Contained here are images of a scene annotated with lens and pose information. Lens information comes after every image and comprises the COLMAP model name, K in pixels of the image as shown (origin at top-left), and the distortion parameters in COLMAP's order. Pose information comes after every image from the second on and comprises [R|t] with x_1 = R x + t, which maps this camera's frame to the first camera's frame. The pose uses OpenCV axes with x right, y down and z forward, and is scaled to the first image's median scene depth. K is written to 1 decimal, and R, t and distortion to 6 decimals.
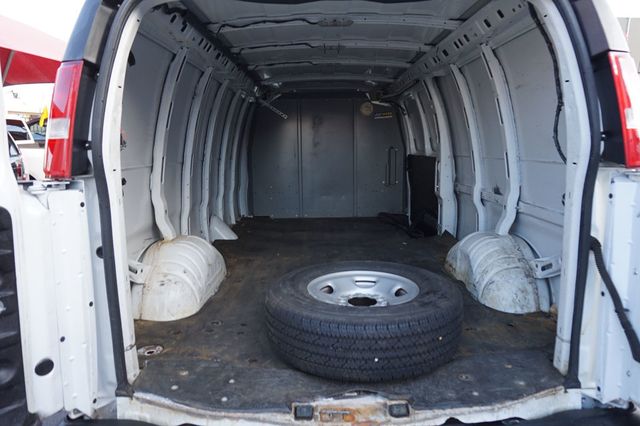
lens RADIAL K [[432.0, 0, 320.0], [0, 432.0, 213.0], [0, 0, 1]] dist [-0.041925, 0.041356]
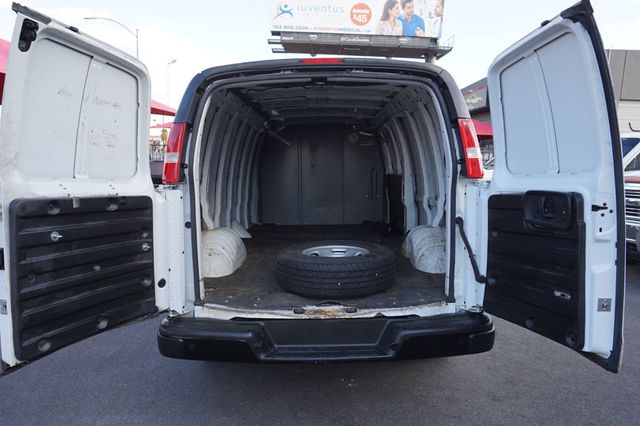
lens RADIAL K [[432.0, 0, 320.0], [0, 432.0, 213.0], [0, 0, 1]] dist [-0.041925, 0.041356]
pose [[0.999991, 0.001737, -0.003922, 0.033123], [-0.001927, 0.998797, -0.048990, 0.077773], [0.003832, 0.048997, 0.998792, -0.492378]]
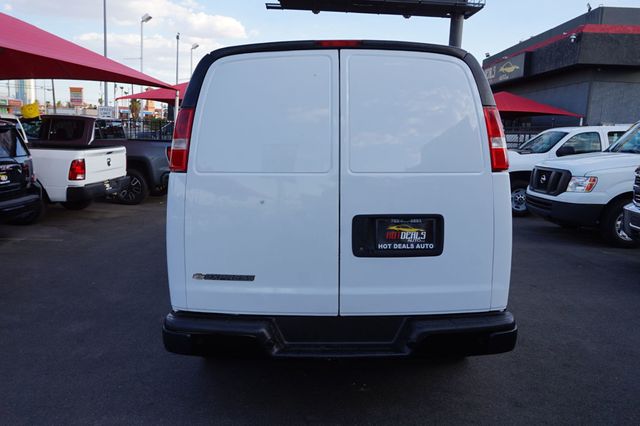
lens RADIAL K [[516.8, 0, 320.0], [0, 516.8, 213.0], [0, 0, 1]] dist [-0.011190, -0.001826]
pose [[0.999875, 0.014611, -0.006057, 0.001936], [-0.014784, 0.999450, -0.029667, 0.082215], [0.005620, 0.029753, 0.999541, -0.639803]]
